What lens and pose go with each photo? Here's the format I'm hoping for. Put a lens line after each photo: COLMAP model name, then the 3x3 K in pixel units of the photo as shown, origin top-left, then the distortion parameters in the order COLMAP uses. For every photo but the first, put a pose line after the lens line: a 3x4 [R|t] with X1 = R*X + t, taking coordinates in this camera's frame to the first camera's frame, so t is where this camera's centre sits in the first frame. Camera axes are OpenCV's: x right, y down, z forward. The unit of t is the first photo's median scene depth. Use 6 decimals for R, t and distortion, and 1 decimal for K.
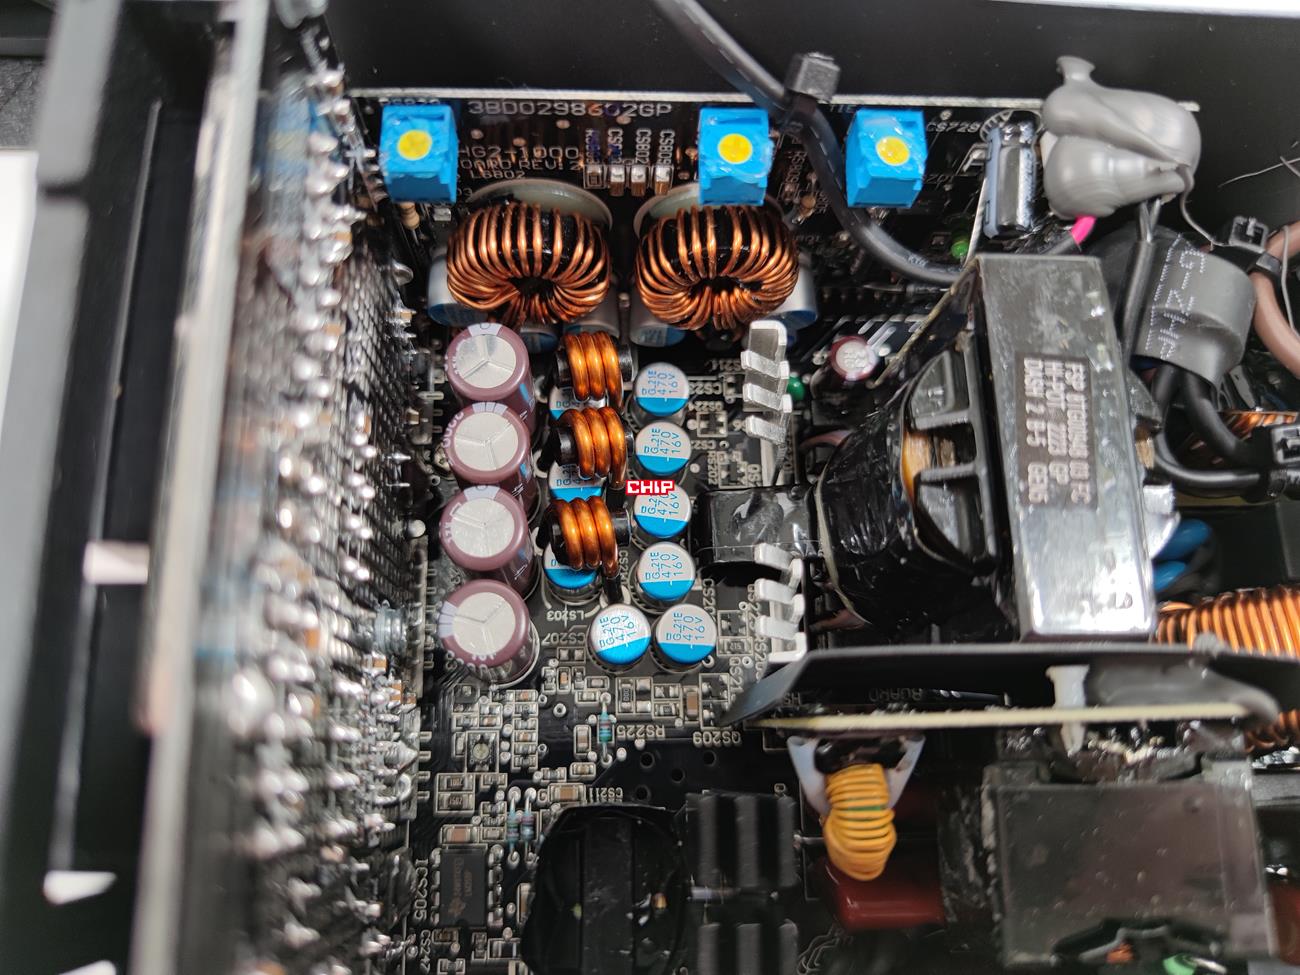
lens RADIAL K [[1024.0, 0, 643.6], [0, 1024.0, 495.5], [0, 0, 1]] dist [-0.058867, -0.001754]
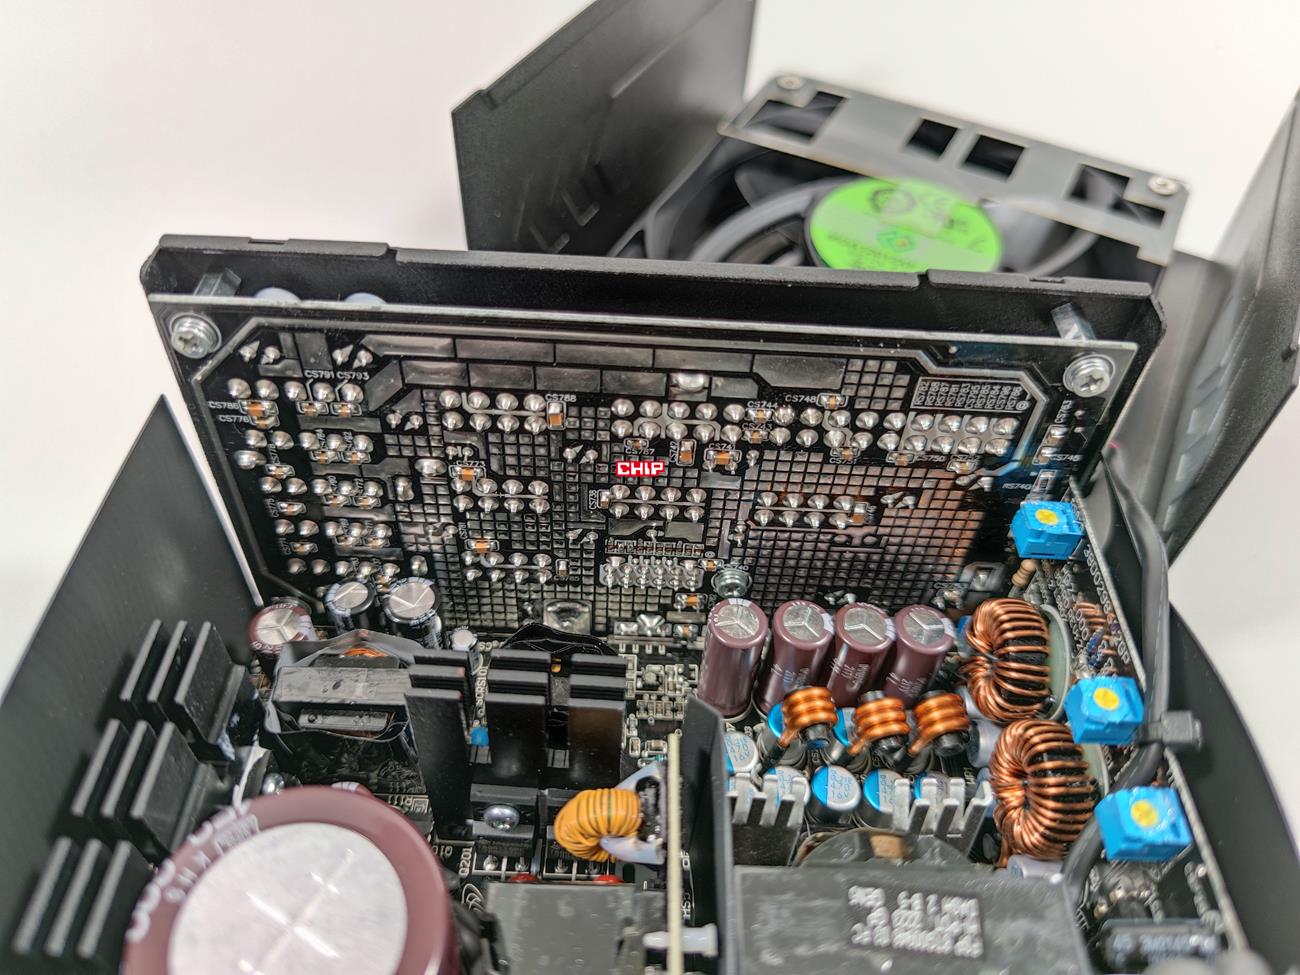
lens RADIAL K [[994.7, 0, 650.0], [0, 994.7, 487.5], [0, 0, 1]] dist [-0.037182, 0.000430]
pose [[-0.029952, 0.693649, -0.719691, 0.762949], [-0.977047, 0.131607, 0.167507, -0.018926], [0.210907, 0.708189, 0.673785, -0.149130]]
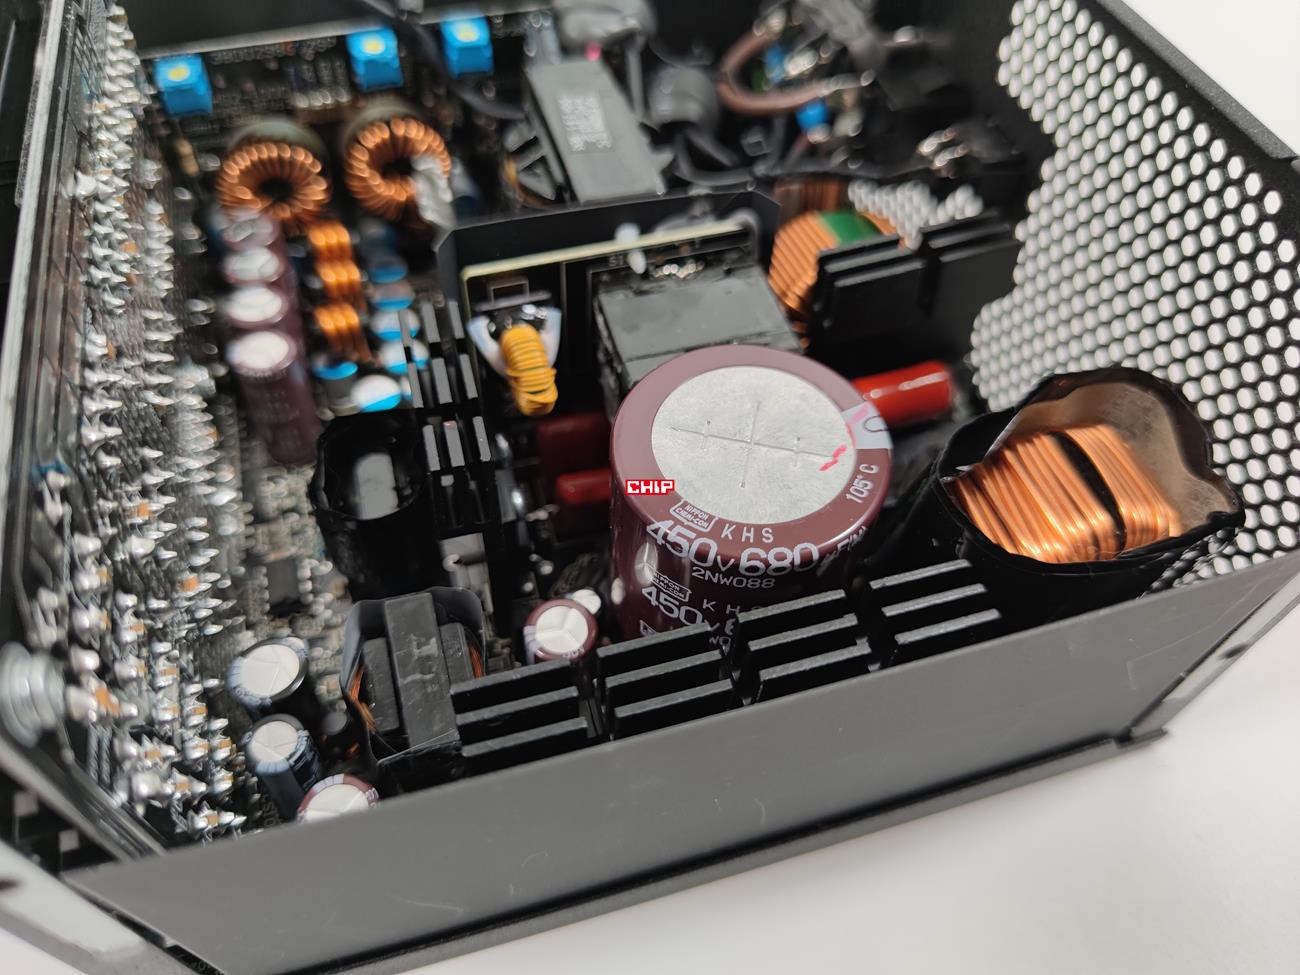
lens RADIAL K [[979.6, 0, 642.6], [0, 979.6, 485.7], [0, 0, 1]] dist [0.007832, -0.094511]
pose [[0.964055, -0.210041, 0.162732, 0.094839], [0.254532, 0.905777, -0.338793, 0.893960], [-0.076238, 0.368036, 0.926681, -0.239762]]
